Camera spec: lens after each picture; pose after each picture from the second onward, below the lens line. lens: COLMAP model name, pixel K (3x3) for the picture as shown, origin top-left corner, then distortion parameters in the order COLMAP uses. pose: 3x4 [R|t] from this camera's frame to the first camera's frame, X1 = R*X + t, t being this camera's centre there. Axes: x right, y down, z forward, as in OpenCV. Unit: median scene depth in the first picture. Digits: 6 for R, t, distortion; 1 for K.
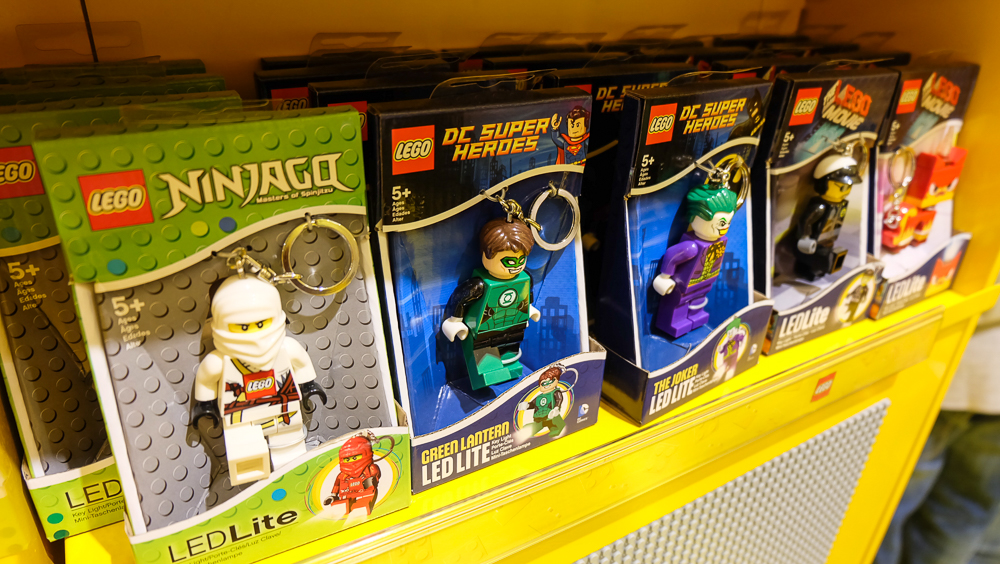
lens RADIAL K [[684.2, 0, 500.4], [0, 684.2, 282.8], [0, 0, 1]] dist [-0.013545, 0.013521]
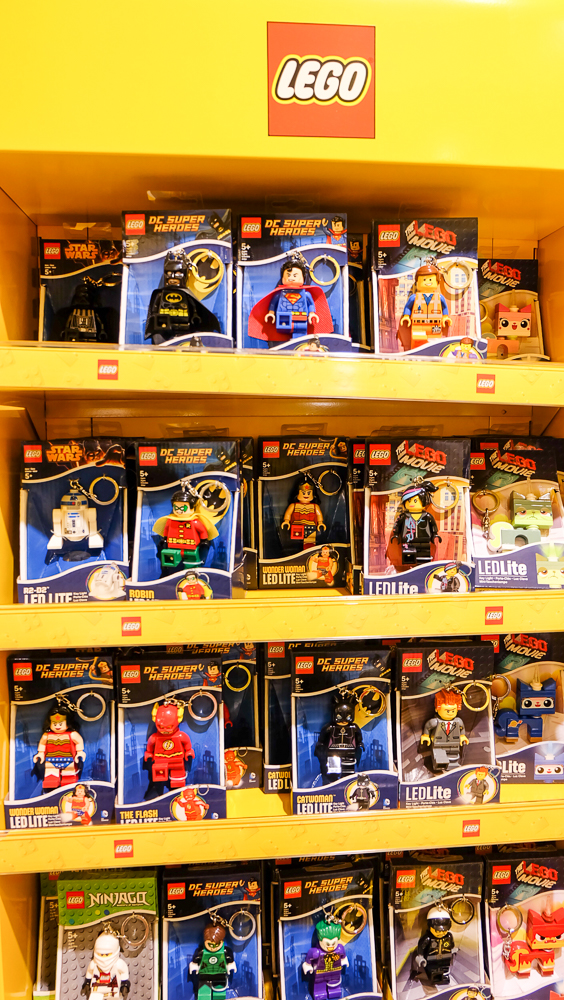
lens RADIAL K [[684.2, 0, 283.4], [0, 684.2, 498.5], [0, 0, 1]] dist [-0.013545, 0.013521]
pose [[0.890630, -0.007579, -0.454665, 1.459328], [-0.164810, 0.926499, -0.338285, -0.779170], [0.423811, 0.376220, 0.823919, -1.585981]]
